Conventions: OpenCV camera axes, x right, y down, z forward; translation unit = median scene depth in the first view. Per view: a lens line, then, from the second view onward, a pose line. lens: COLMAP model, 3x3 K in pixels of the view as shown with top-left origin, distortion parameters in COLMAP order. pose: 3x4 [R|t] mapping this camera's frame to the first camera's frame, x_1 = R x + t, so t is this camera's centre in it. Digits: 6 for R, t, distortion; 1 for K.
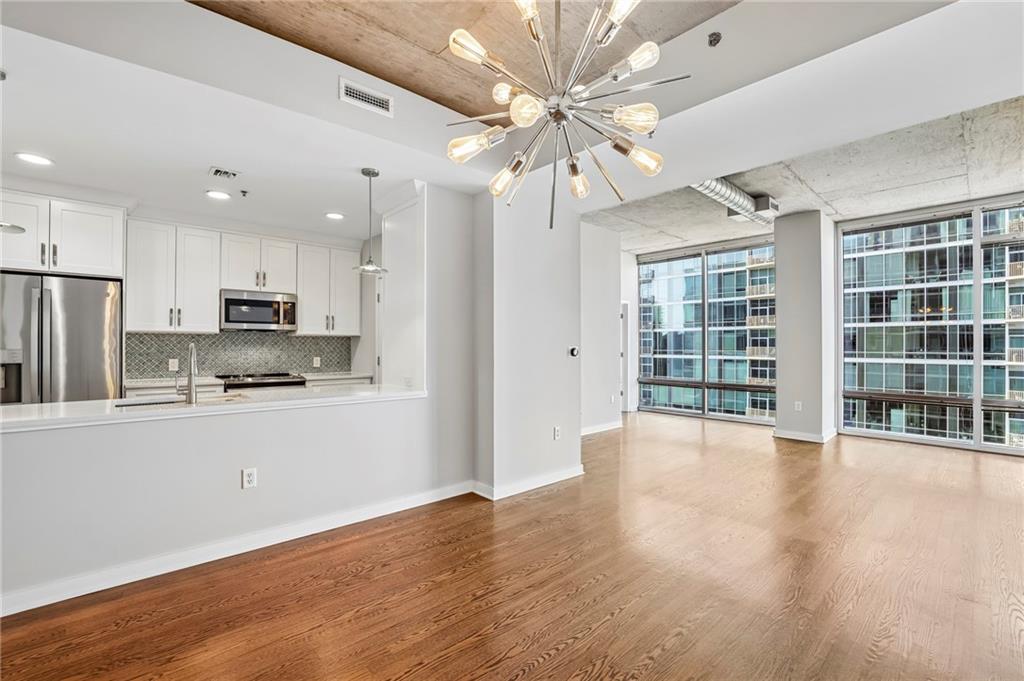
lens RADIAL K [[440.5, 0, 518.0], [0, 440.5, 345.6], [0, 0, 1]] dist [-0.032726, 0.010097]
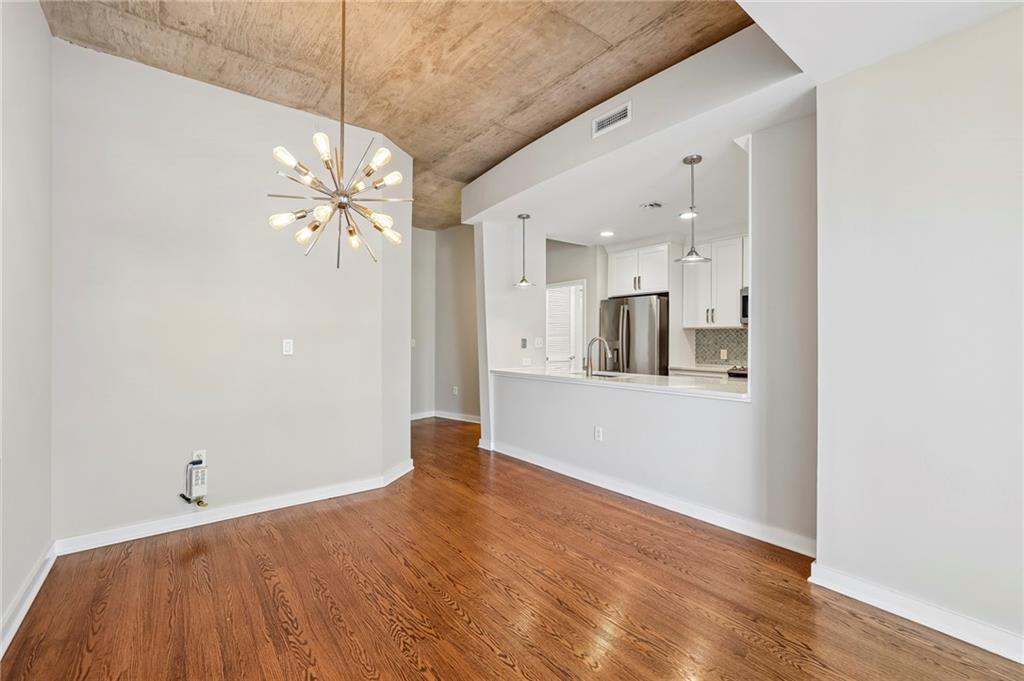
lens RADIAL K [[440.5, 0, 510.1], [0, 440.5, 335.8], [0, 0, 1]] dist [-0.032726, 0.010097]
pose [[-0.070501, -0.007925, -0.997480, 0.776453], [-0.001684, 0.999968, -0.007826, 0.004472], [0.997510, 0.001128, -0.070512, 0.787420]]
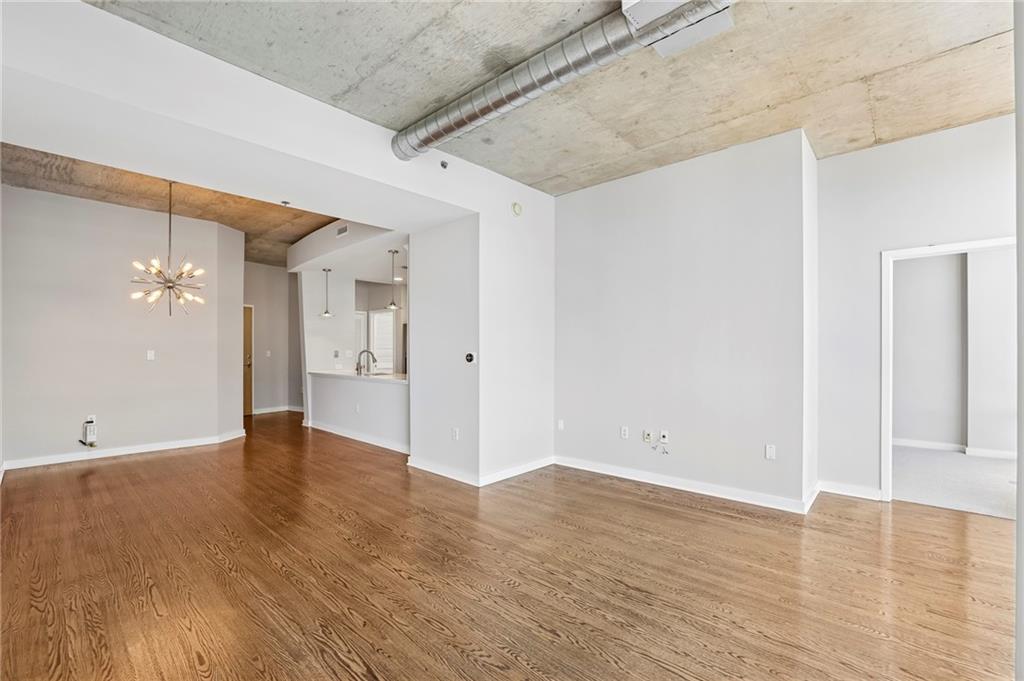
lens RADIAL K [[440.5, 0, 497.2], [0, 440.5, 349.8], [0, 0, 1]] dist [-0.032726, 0.010097]
pose [[0.080462, -0.001575, -0.996756, 1.915623], [-0.004725, 0.999987, -0.001961, -0.004716], [0.996746, 0.004868, 0.080454, 1.662906]]
